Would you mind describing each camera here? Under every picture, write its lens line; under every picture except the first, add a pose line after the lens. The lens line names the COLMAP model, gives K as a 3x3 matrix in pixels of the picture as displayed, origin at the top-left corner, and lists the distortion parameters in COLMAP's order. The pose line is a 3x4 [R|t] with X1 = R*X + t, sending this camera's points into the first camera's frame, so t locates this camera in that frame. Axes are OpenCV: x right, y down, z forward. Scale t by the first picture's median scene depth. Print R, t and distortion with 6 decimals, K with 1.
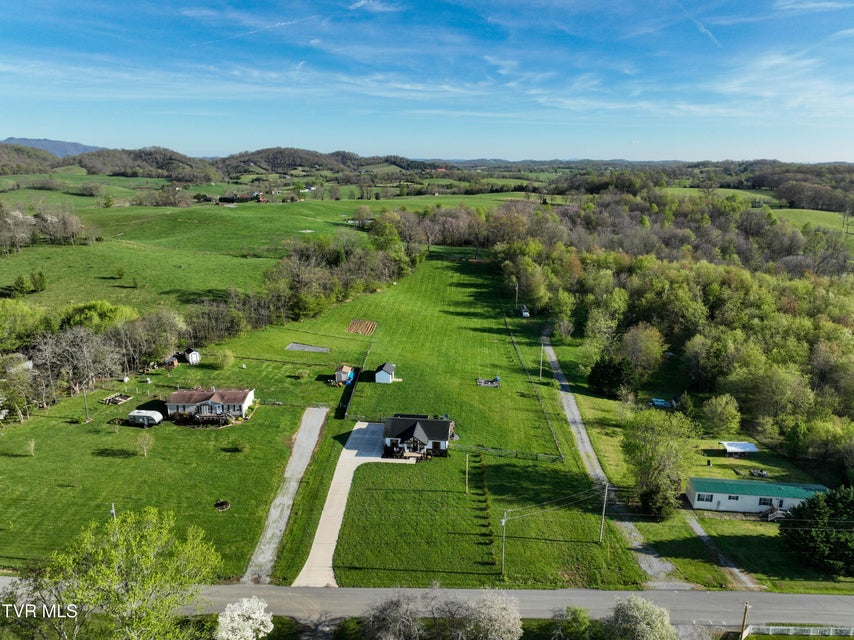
lens RADIAL K [[601.0, 0, 430.0], [0, 601.0, 316.2], [0, 0, 1]] dist [0.006600, 0.006122]
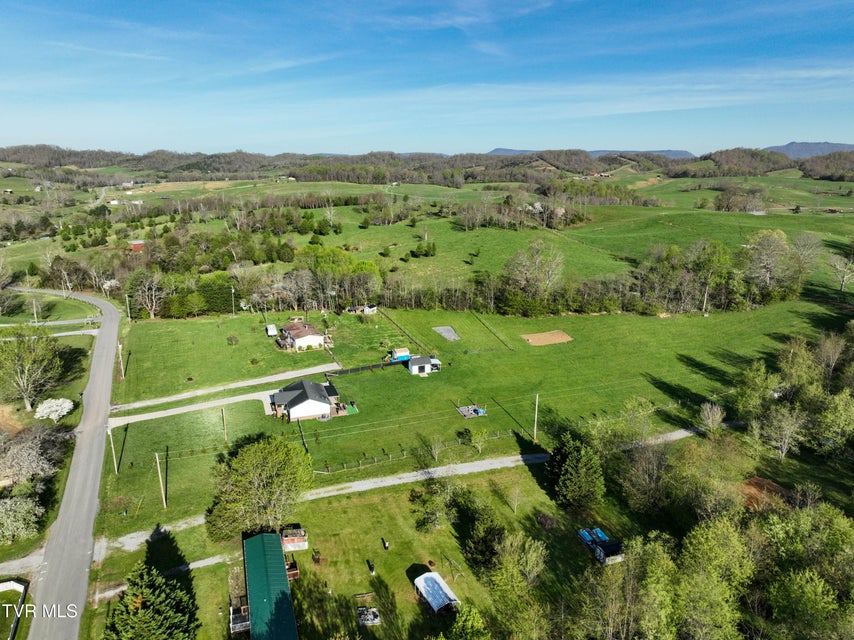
lens RADIAL K [[601.0, 0, 430.0], [0, 601.0, 316.2], [0, 0, 1]] dist [0.006600, 0.006122]
pose [[0.432462, 0.225375, -0.873031, 0.987330], [-0.230054, 0.963790, 0.134846, -0.157175], [0.871809, 0.142528, 0.468651, 0.621531]]
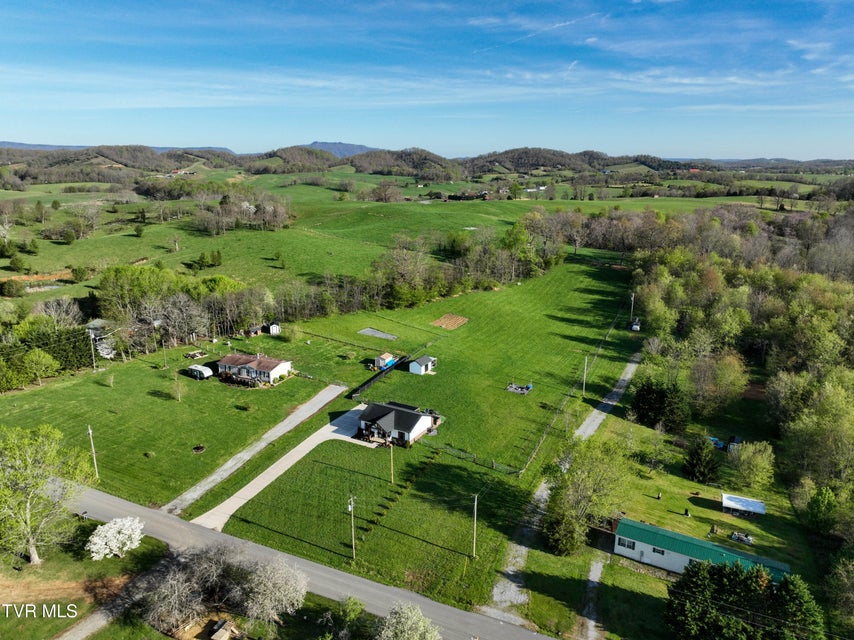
lens RADIAL K [[601.0, 0, 430.0], [0, 601.0, 316.2], [0, 0, 1]] dist [0.006600, 0.006122]
pose [[0.917074, 0.100792, -0.385766, 0.398163], [-0.100734, 0.994704, 0.020419, -0.013587], [0.385781, 0.020134, 0.922371, 0.058877]]
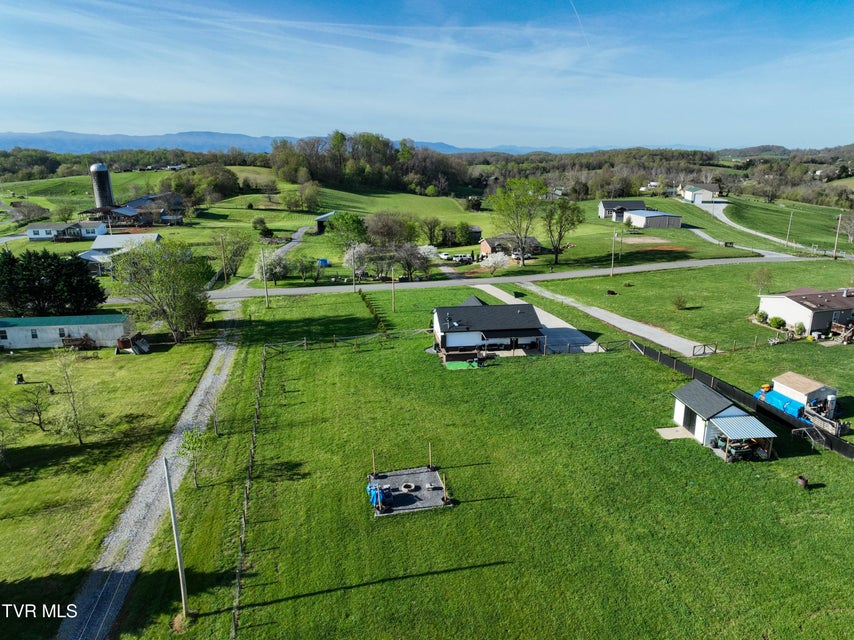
lens RADIAL K [[601.0, 0, 430.0], [0, 601.0, 316.2], [0, 0, 1]] dist [0.006600, 0.006122]
pose [[-0.970267, 0.062423, -0.233848, 0.181265], [-0.060970, 0.871977, 0.485736, -0.125705], [0.234232, 0.485551, -0.842245, 1.465528]]
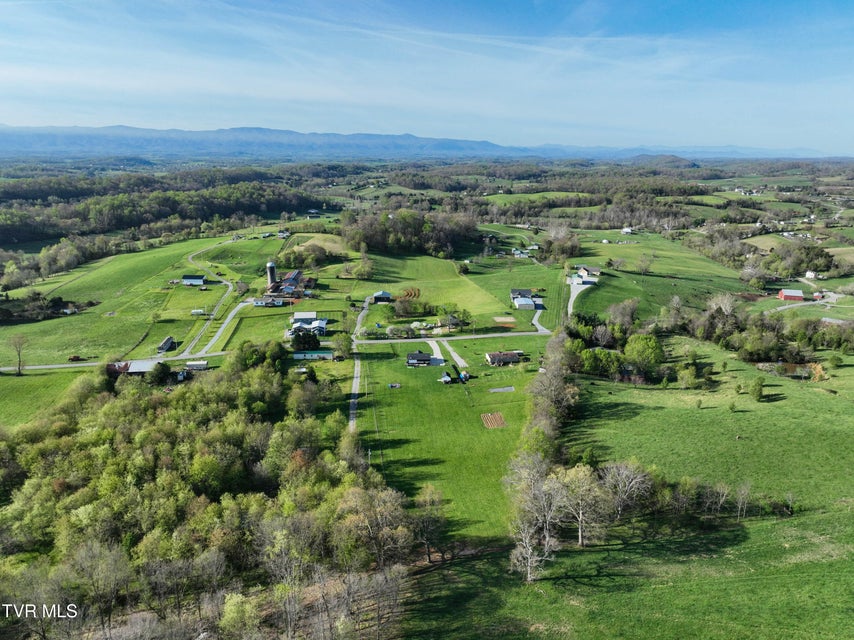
lens RADIAL K [[601.0, 0, 430.0], [0, 601.0, 316.2], [0, 0, 1]] dist [0.006600, 0.006122]
pose [[-0.984926, 0.030584, -0.170250, 0.378004], [-0.058643, 0.866916, 0.494992, -1.291665], [0.162731, 0.497514, -0.852055, 3.131242]]
